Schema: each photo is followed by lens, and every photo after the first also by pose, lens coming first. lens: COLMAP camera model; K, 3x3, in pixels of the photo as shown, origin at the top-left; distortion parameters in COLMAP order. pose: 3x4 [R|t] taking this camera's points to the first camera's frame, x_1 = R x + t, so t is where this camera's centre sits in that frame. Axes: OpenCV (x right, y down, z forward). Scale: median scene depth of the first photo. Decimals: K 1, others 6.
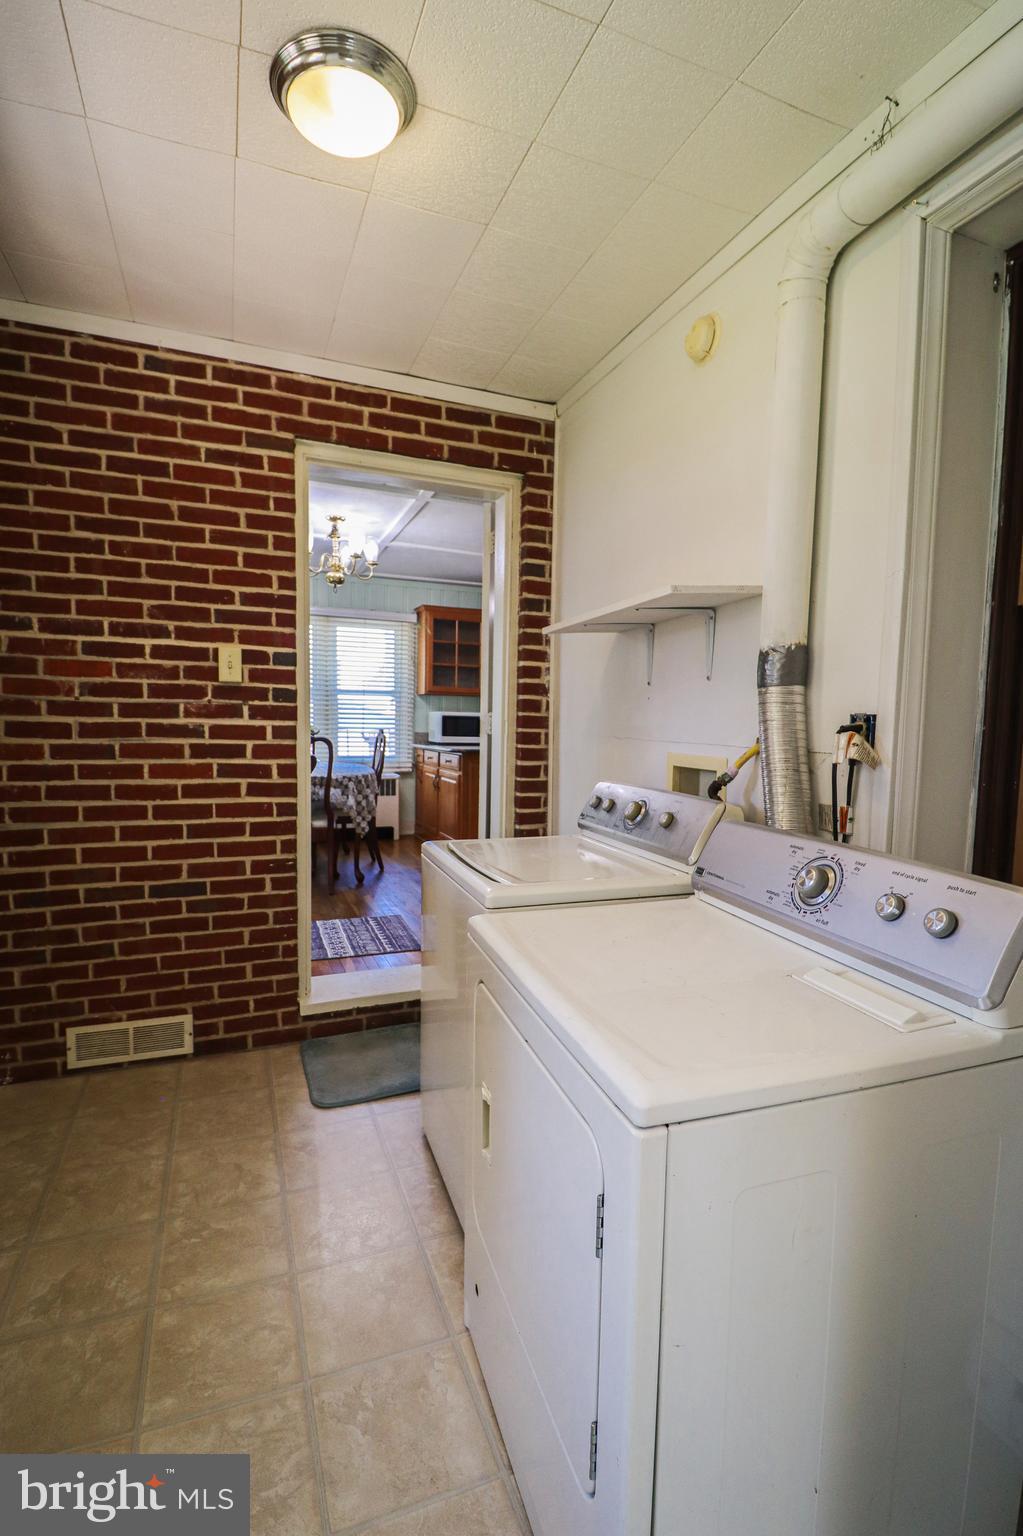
lens RADIAL K [[711.5, 0, 514.1], [0, 711.5, 785.6], [0, 0, 1]] dist [0.002816, -0.013152]
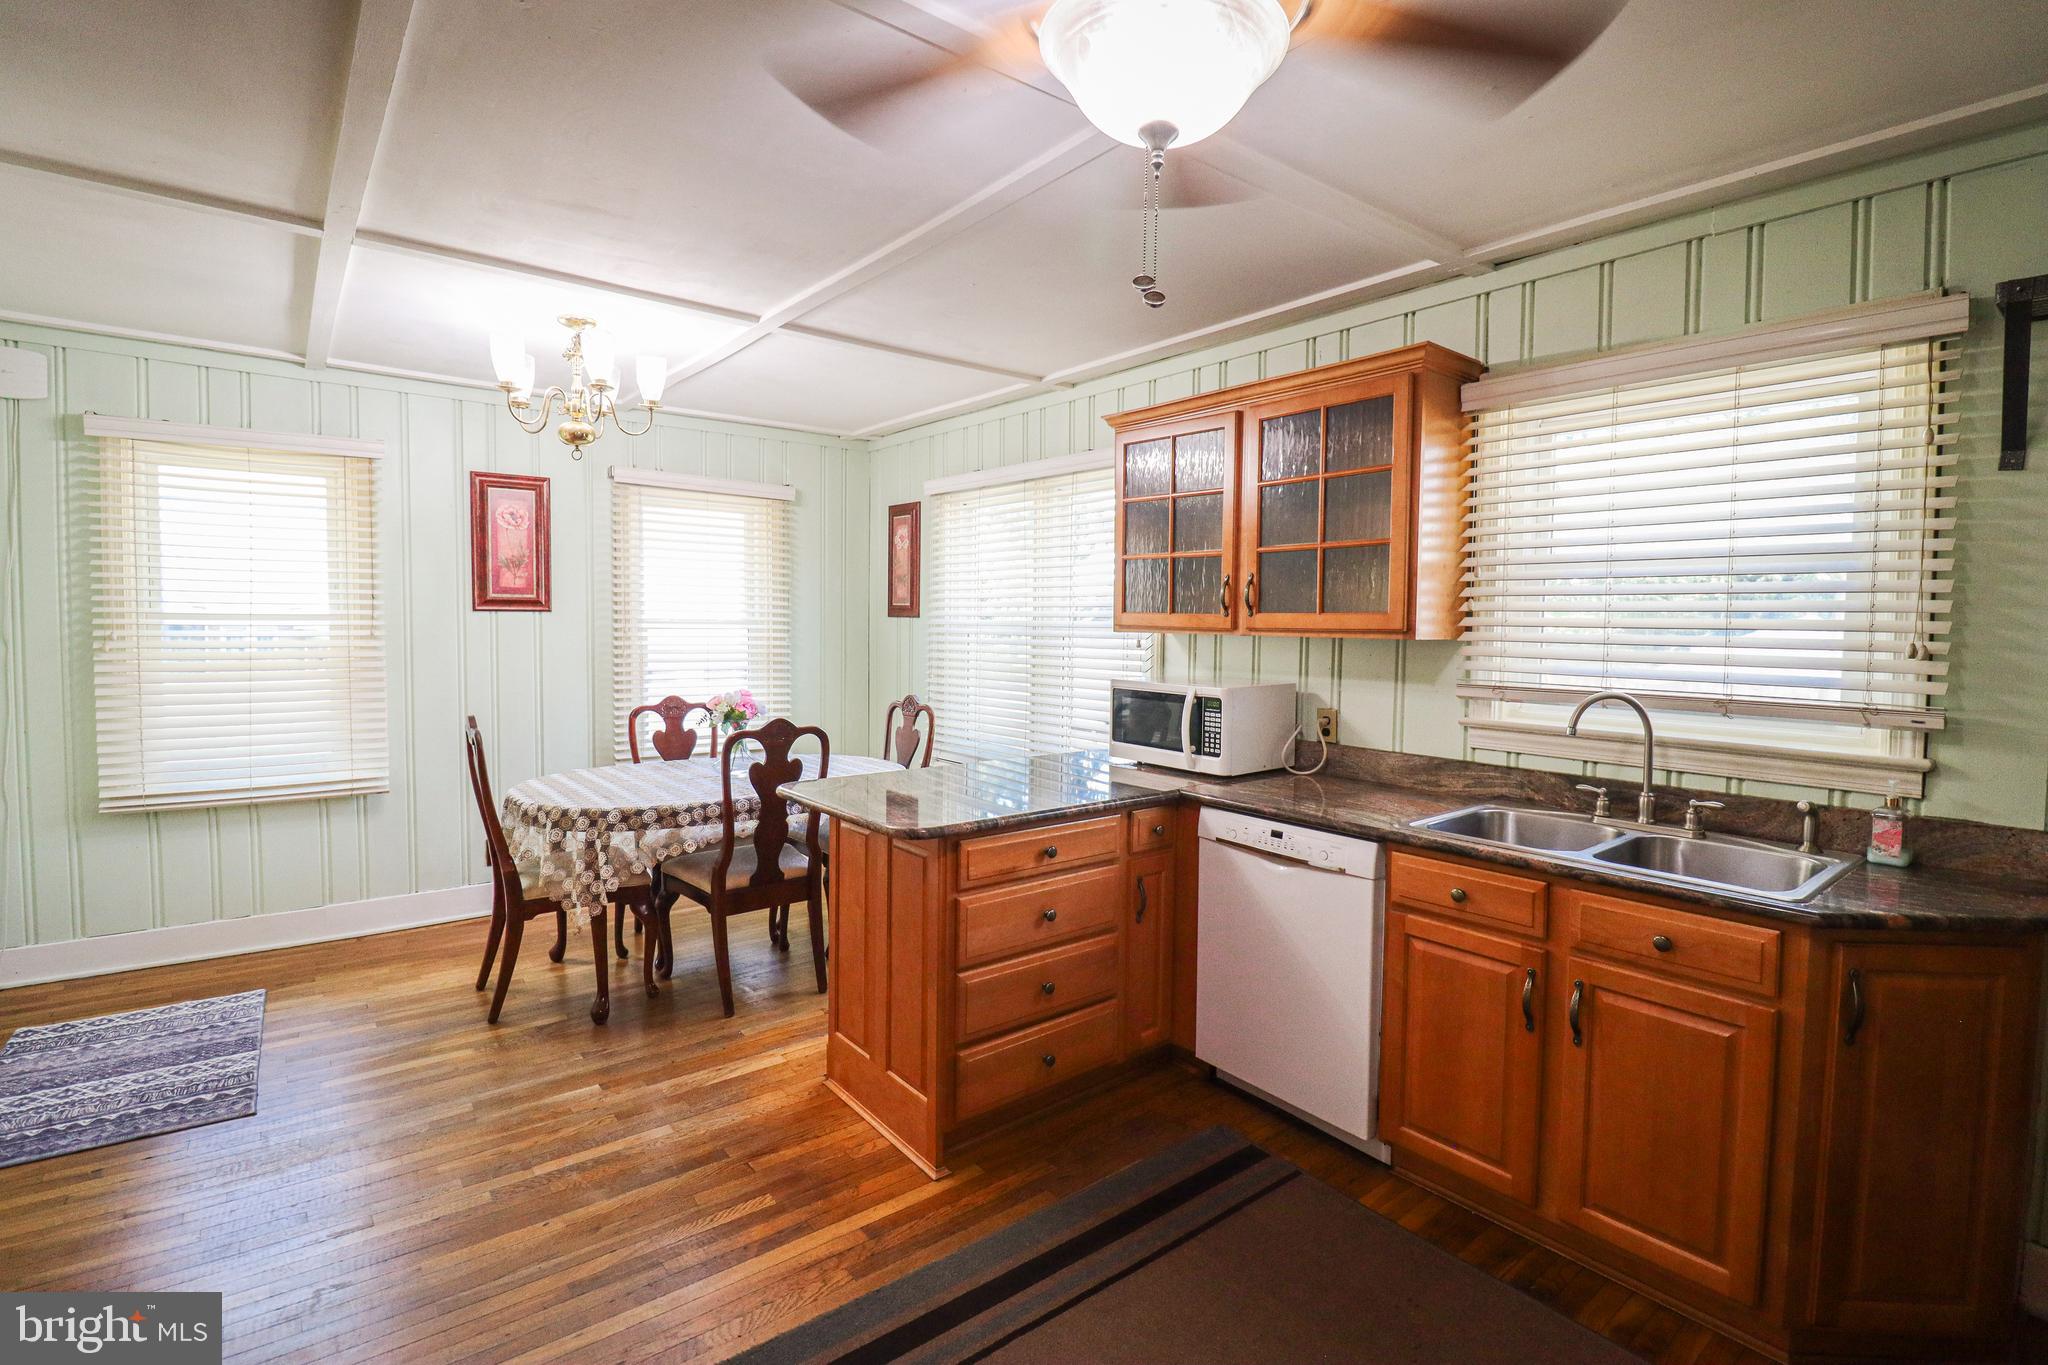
lens RADIAL K [[946.1, 0, 1054.2], [0, 946.1, 669.5], [0, 0, 1]] dist [0.000896, -0.013558]
pose [[0.310824, 0.037366, -0.949733, 0.379662], [-0.091918, 0.995725, 0.009093, -0.109466], [0.946013, 0.084471, 0.312930, 0.800175]]
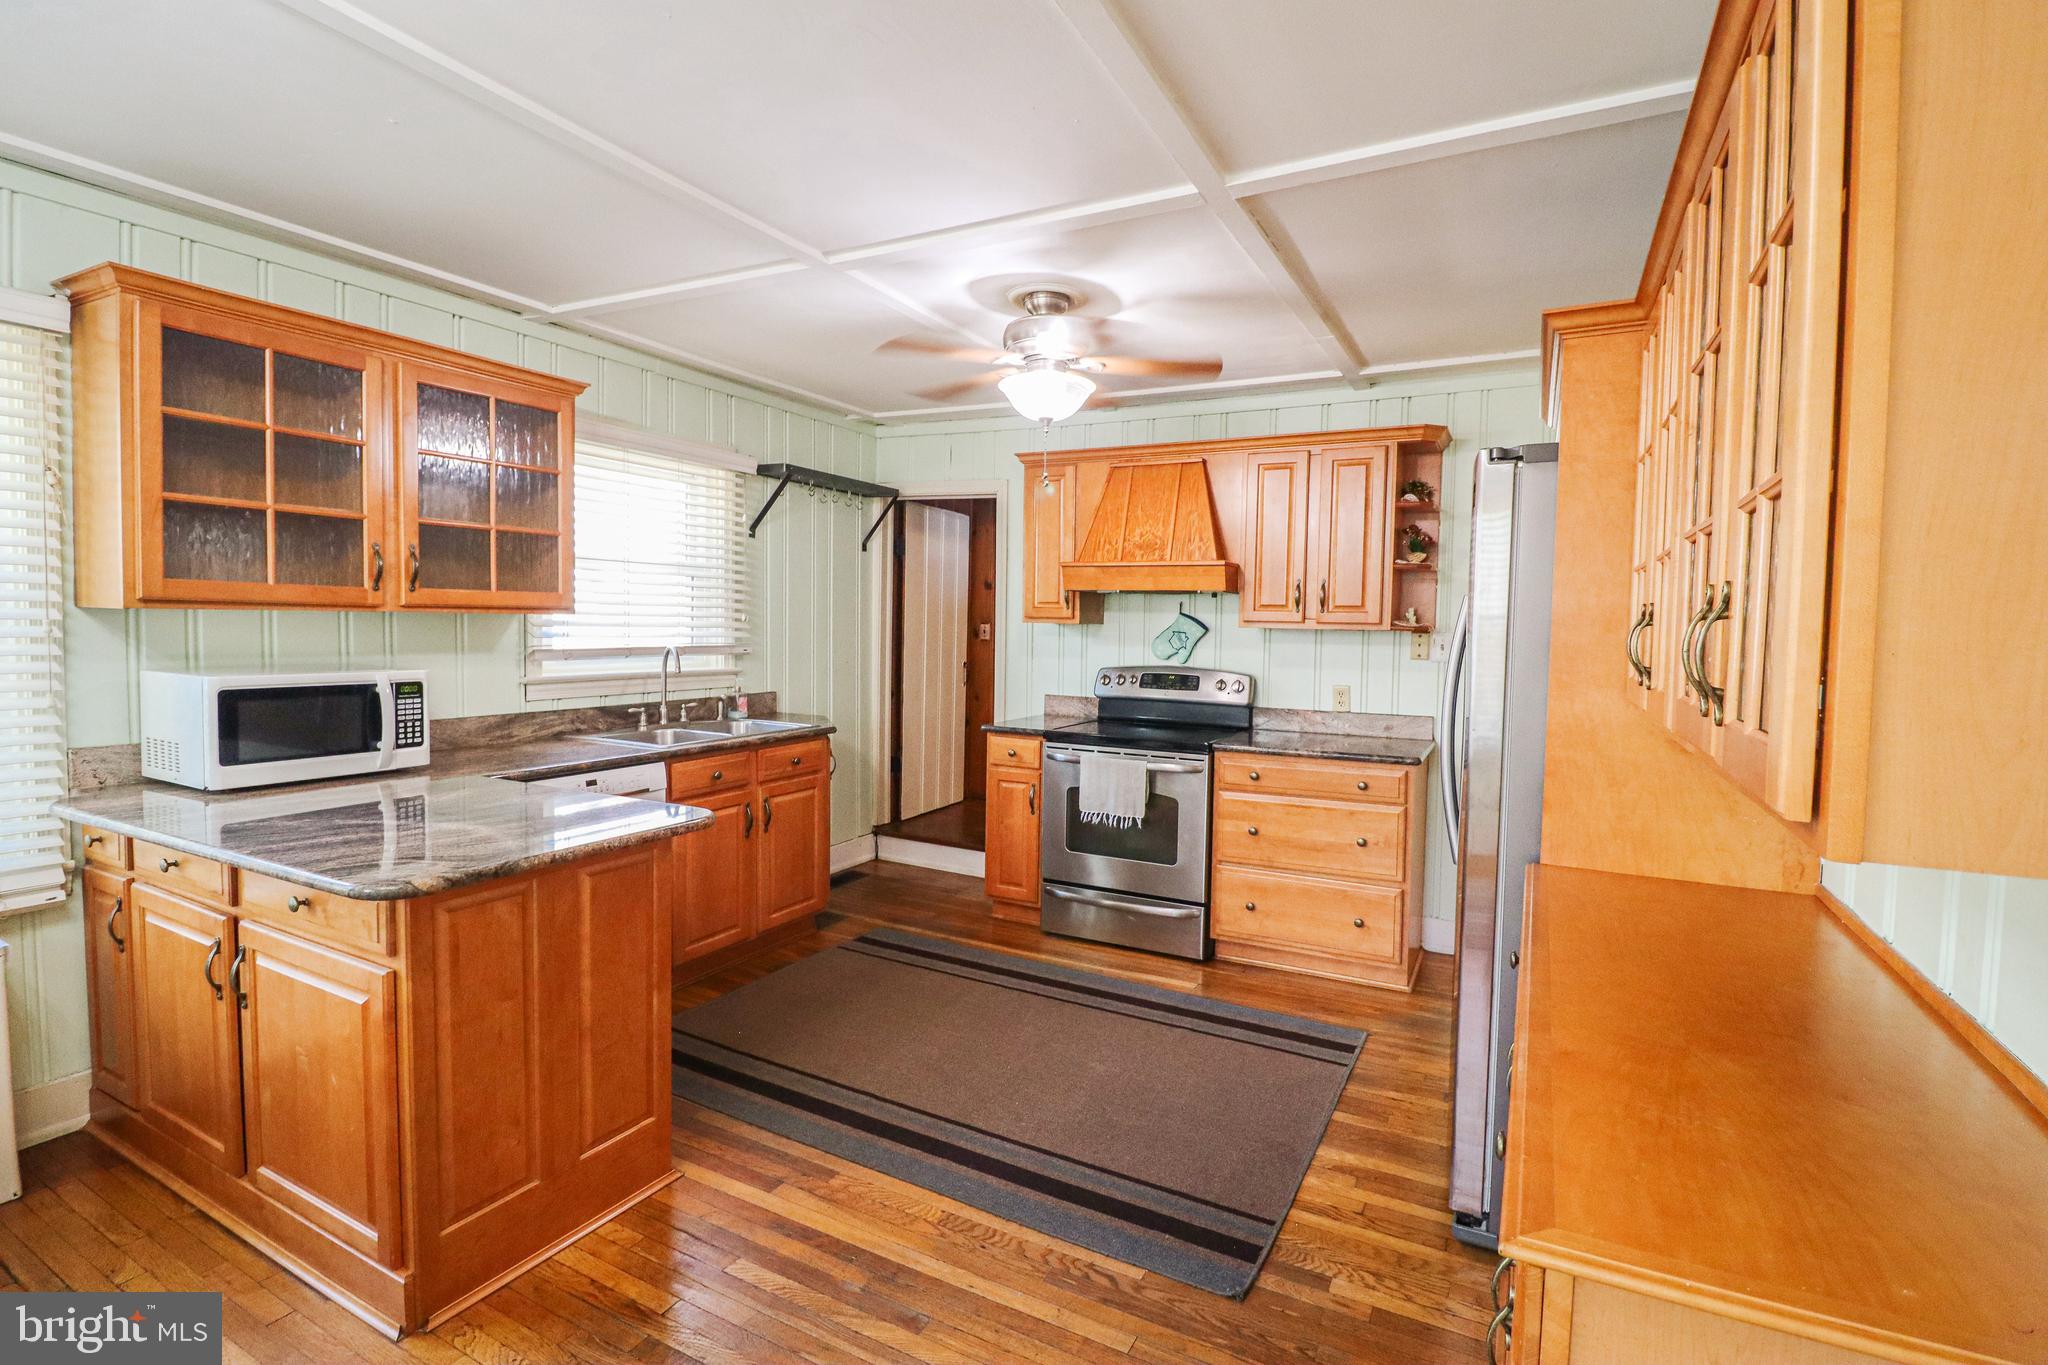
lens RADIAL K [[946.1, 0, 1054.2], [0, 946.1, 669.5], [0, 0, 1]] dist [0.000896, -0.013558]
pose [[0.749064, -0.035668, 0.661537, -0.097955], [0.051197, 0.998680, -0.004124, -0.087860], [-0.660517, 0.036958, 0.749901, 0.520966]]
